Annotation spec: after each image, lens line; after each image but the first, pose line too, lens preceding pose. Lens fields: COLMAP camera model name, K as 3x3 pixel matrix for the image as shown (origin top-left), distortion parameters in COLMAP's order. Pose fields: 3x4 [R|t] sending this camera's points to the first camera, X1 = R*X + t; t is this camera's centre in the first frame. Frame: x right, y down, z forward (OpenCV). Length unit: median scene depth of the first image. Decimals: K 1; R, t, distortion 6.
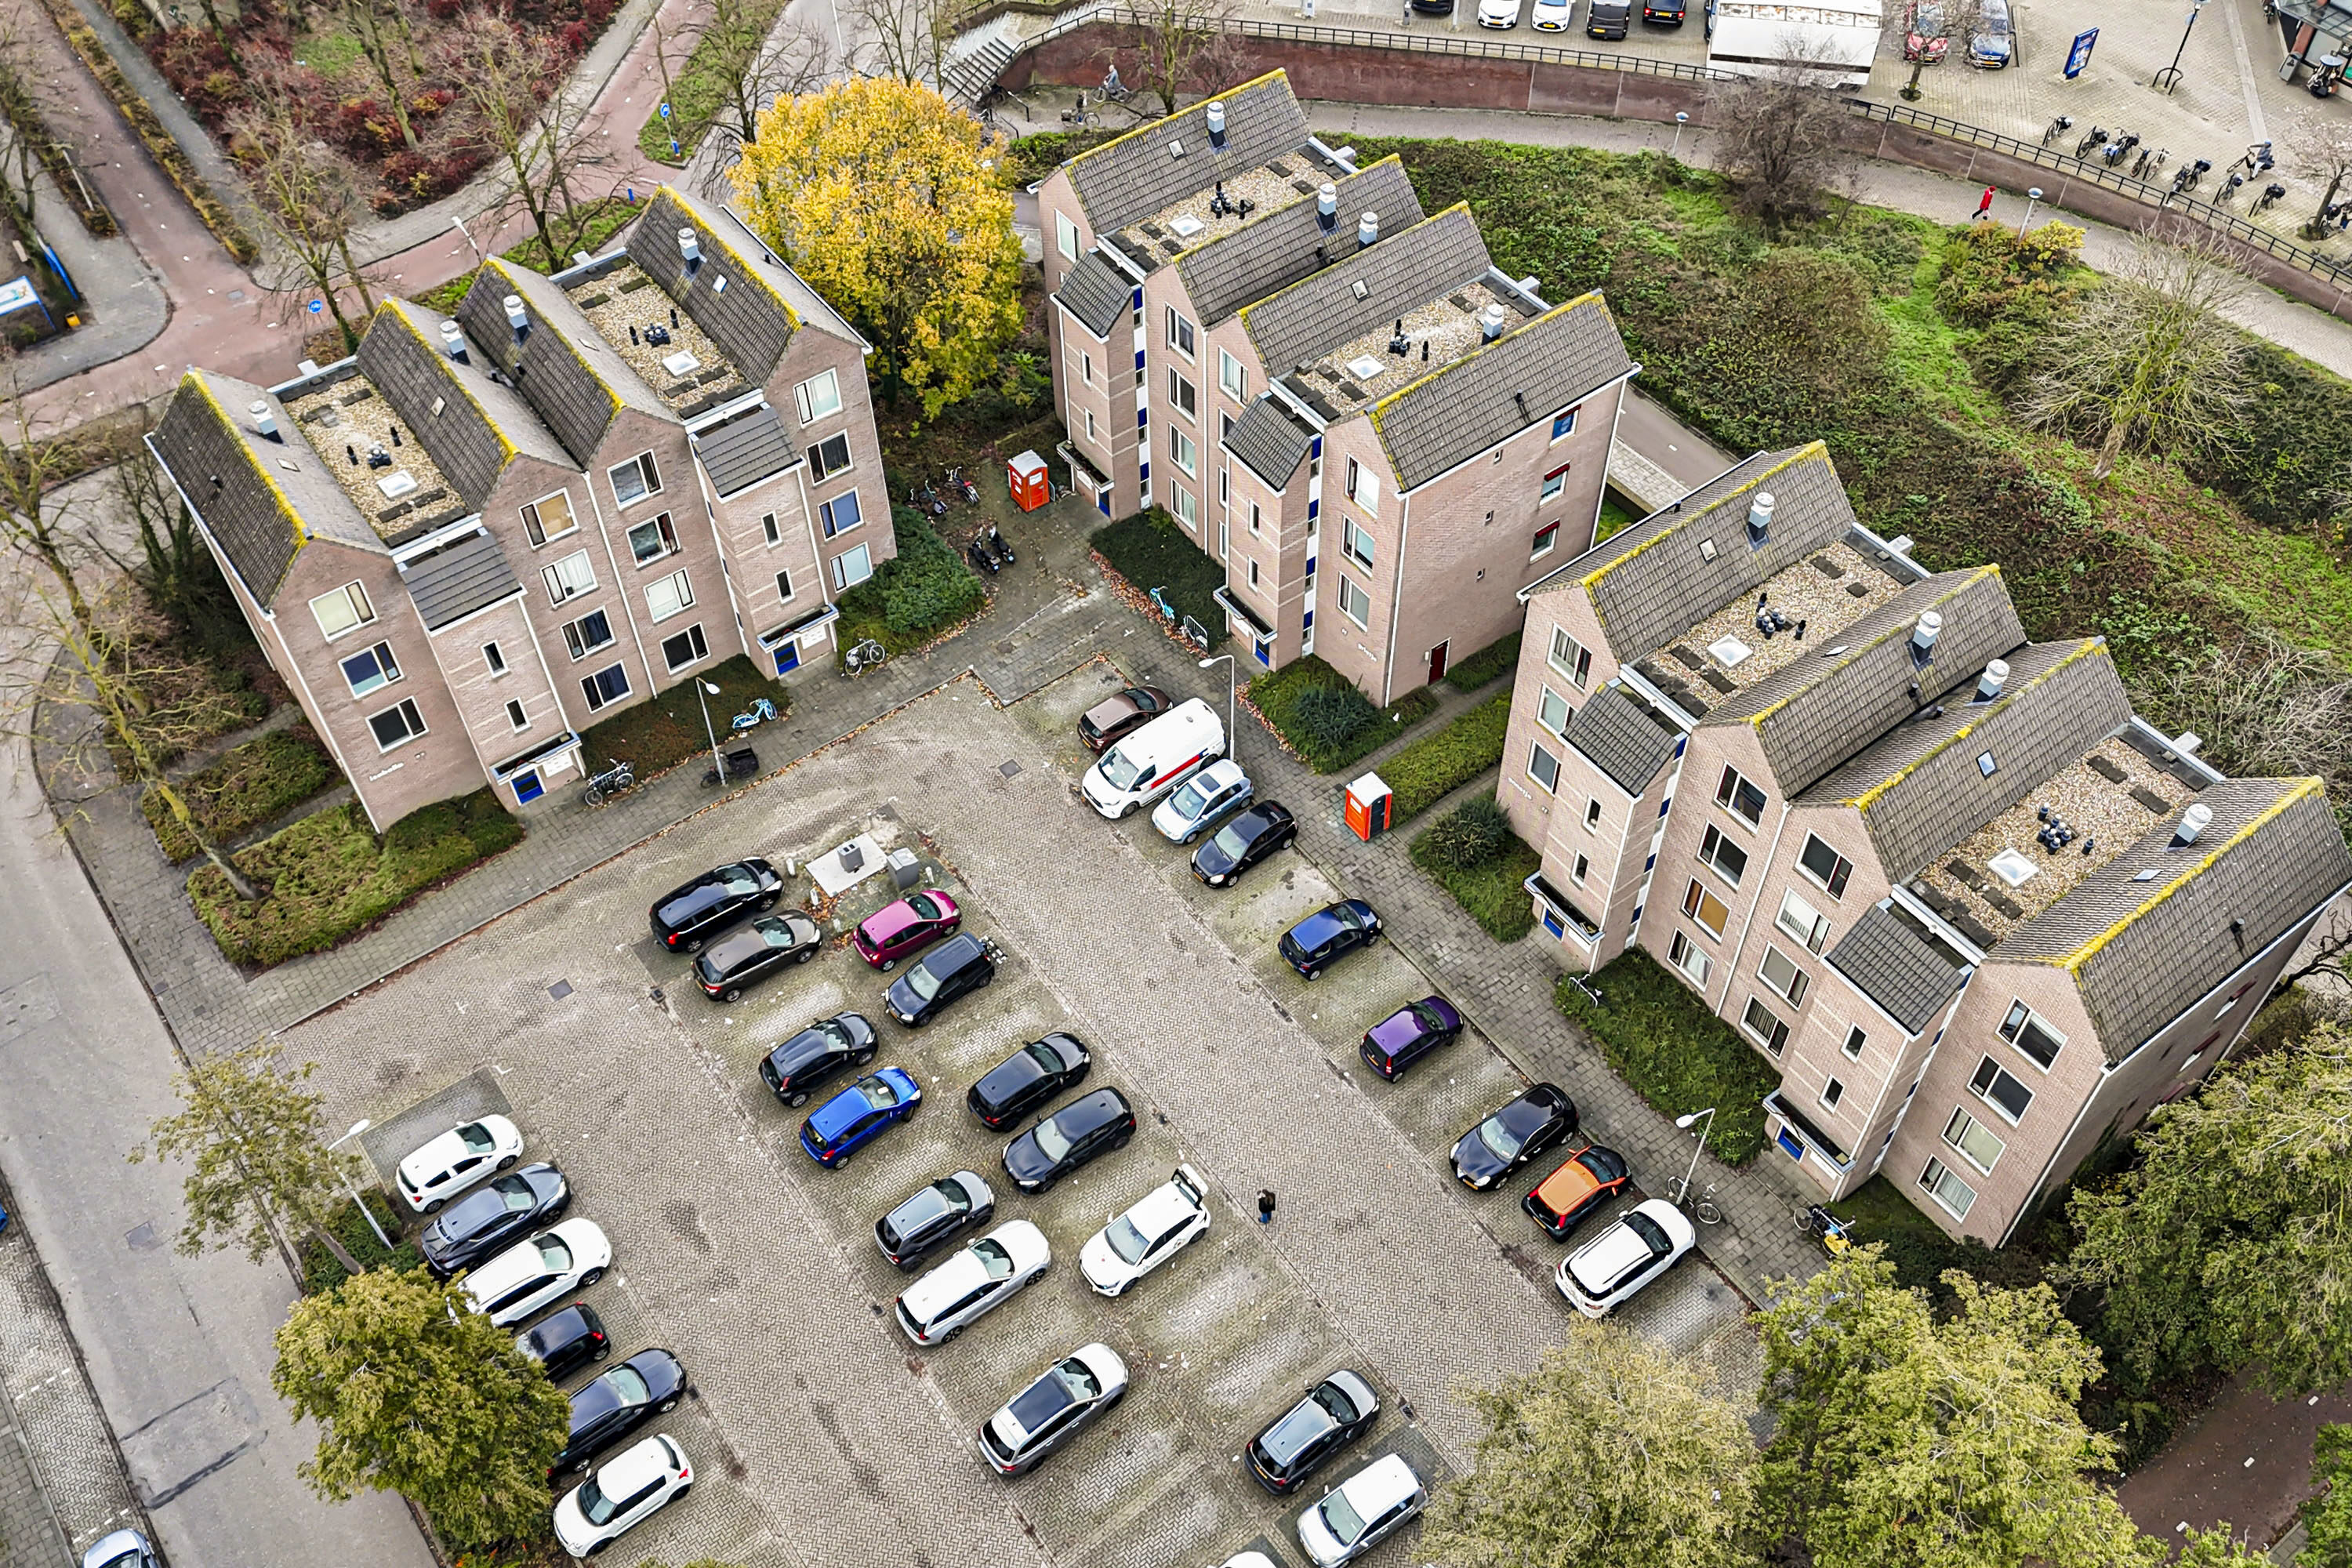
lens RADIAL K [[2063.6, 0, 1176.0], [0, 2063.6, 784.0], [0, 0, 1]] dist [0.059042, -0.004898]
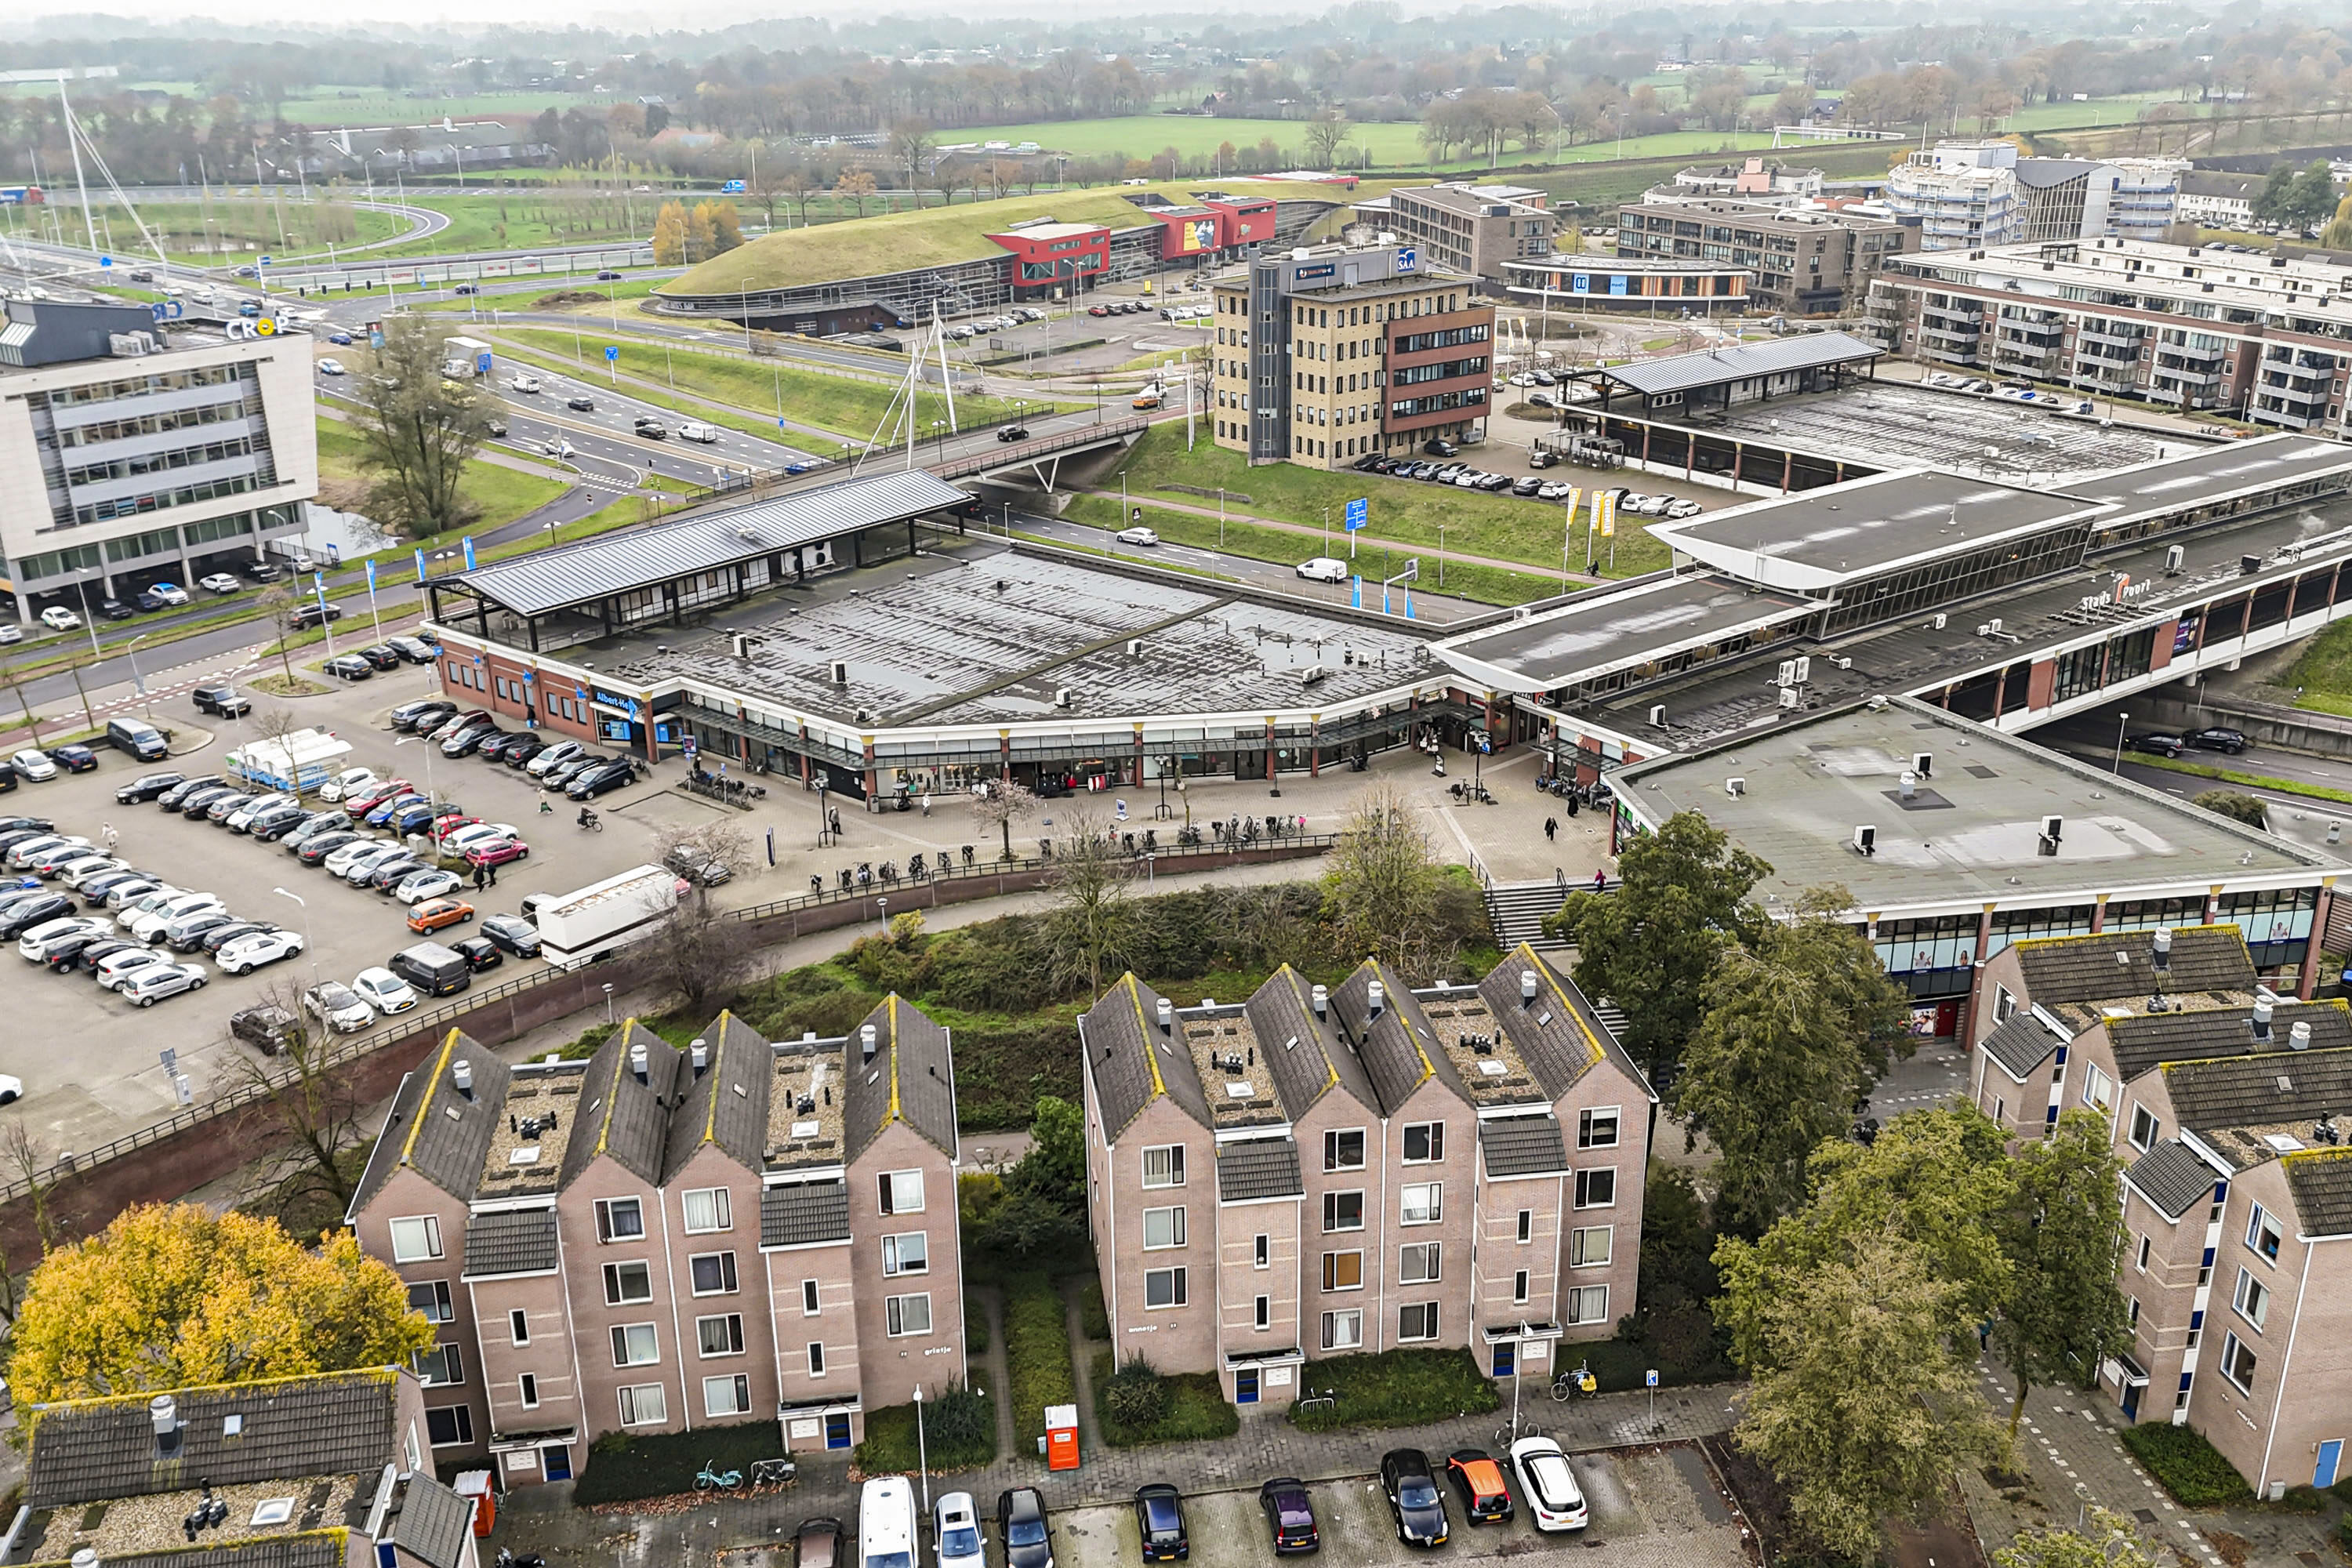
lens RADIAL K [[2063.6, 0, 1176.0], [0, 2063.6, 784.0], [0, 0, 1]] dist [0.059042, -0.004898]
pose [[0.475324, -0.315748, 0.821201, -0.644448], [0.681755, 0.722174, -0.116938, -0.066020], [-0.556127, 0.615441, 0.558529, 0.143853]]
